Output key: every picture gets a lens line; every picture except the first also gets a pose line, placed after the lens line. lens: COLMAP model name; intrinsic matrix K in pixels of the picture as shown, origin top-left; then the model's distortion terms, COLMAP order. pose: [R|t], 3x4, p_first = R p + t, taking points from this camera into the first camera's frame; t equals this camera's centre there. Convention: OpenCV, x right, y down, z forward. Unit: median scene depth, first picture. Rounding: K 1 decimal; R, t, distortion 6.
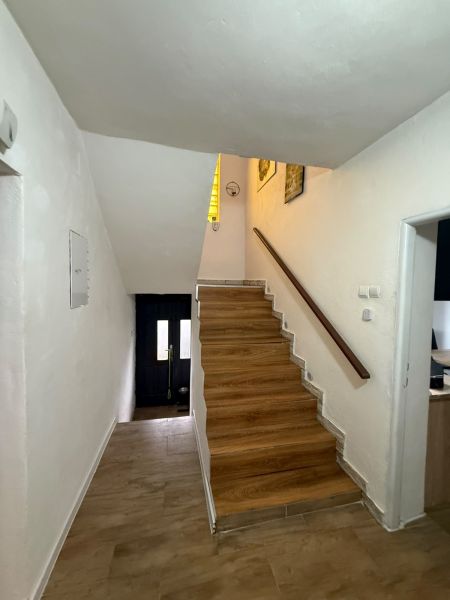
lens RADIAL K [[271.5, 0, 211.0], [0, 271.5, 298.6], [0, 0, 1]] dist [-0.000297, 0.000098]
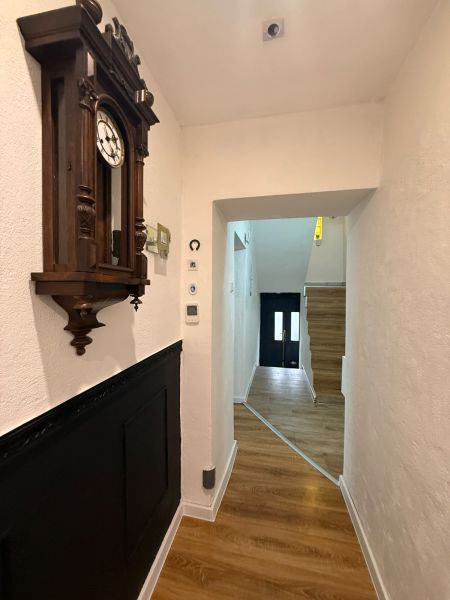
lens RADIAL K [[271.5, 0, 211.0], [0, 271.5, 298.6], [0, 0, 1]] dist [-0.000297, 0.000098]
pose [[0.930869, 0.000672, -0.365353, 0.012634], [-0.006127, 0.999886, -0.013772, 0.038307], [0.365303, 0.015058, 0.930767, -0.523608]]
